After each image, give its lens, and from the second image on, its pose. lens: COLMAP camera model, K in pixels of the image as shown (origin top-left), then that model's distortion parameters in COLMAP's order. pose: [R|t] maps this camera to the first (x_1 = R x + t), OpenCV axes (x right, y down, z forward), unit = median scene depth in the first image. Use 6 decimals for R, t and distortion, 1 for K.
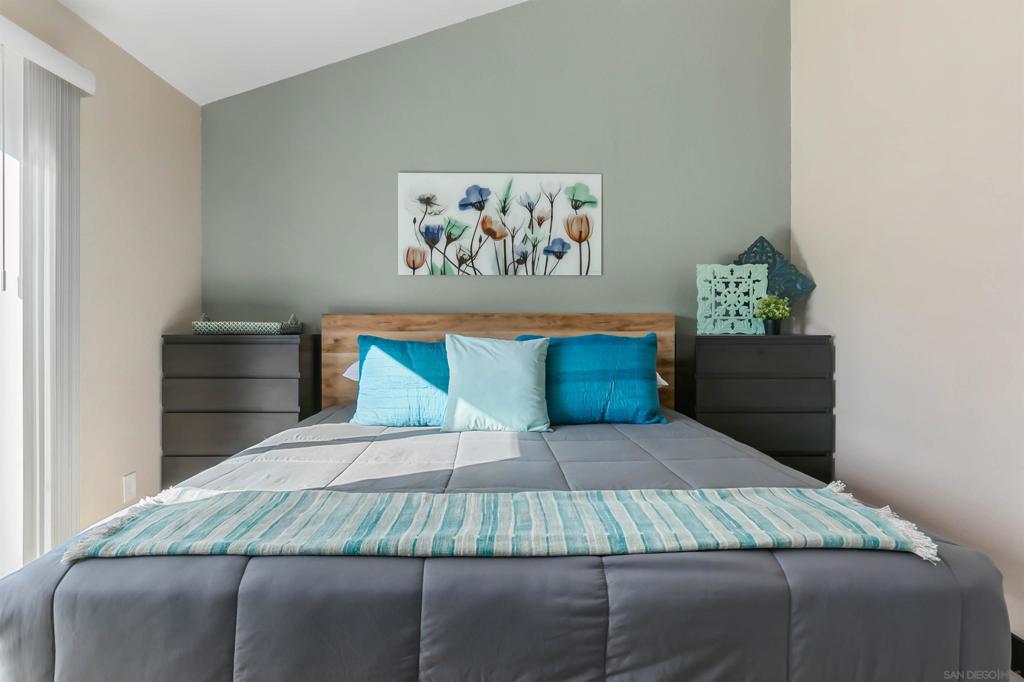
lens RADIAL K [[528.4, 0, 521.1], [0, 528.4, 324.6], [0, 0, 1]] dist [-0.003531, 0.003035]
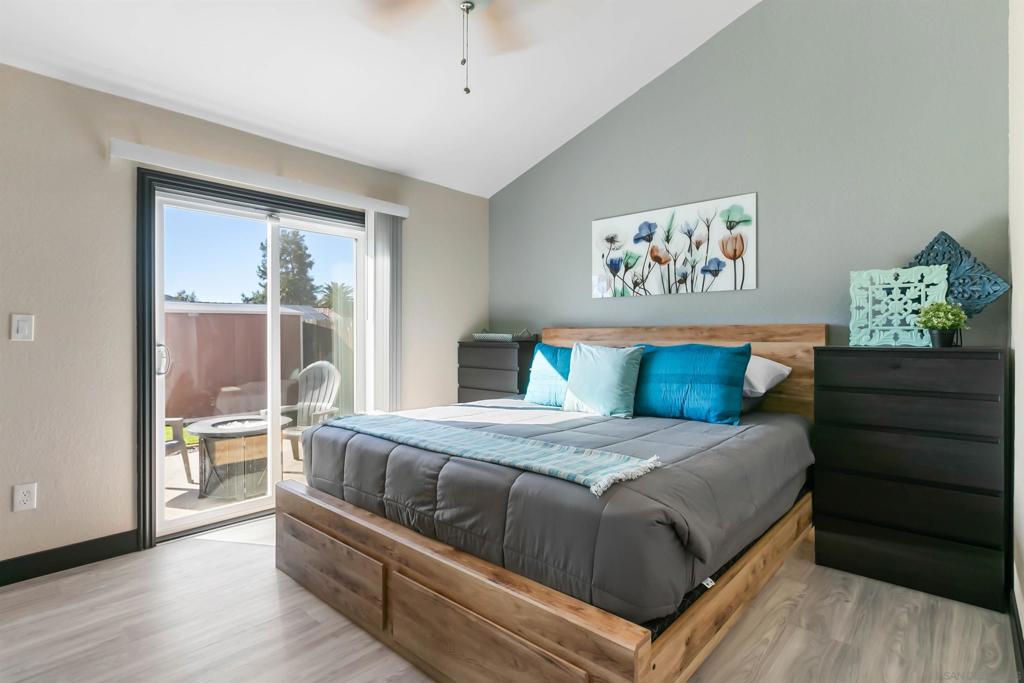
lens RADIAL K [[528.4, 0, 535.9], [0, 528.4, 330.9], [0, 0, 1]] dist [-0.003531, 0.003035]
pose [[0.734680, -0.006128, -0.678386, 0.561705], [0.001066, 0.999968, -0.007879, -0.001345], [0.678413, 0.005065, 0.734663, -0.072621]]
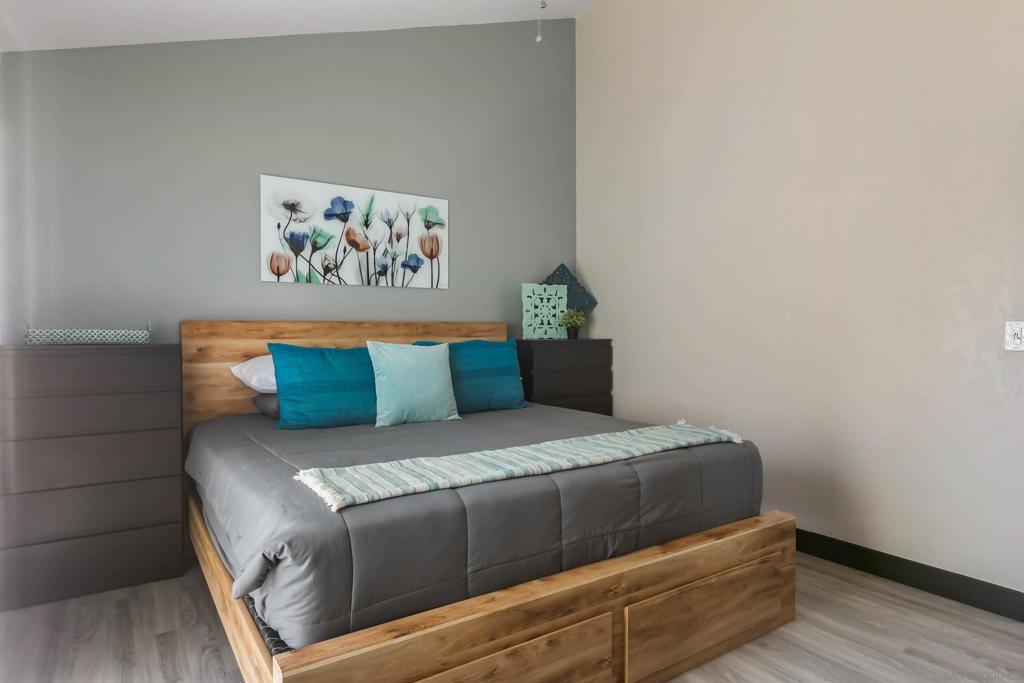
lens RADIAL K [[582.4, 0, 538.2], [0, 582.4, 338.4], [0, 0, 1]] dist [-0.001330, 0.000583]
pose [[0.830965, -0.009165, 0.556249, -0.403676], [0.001072, 0.999889, 0.014874, -0.004073], [-0.556323, -0.011763, 0.830883, -0.165882]]
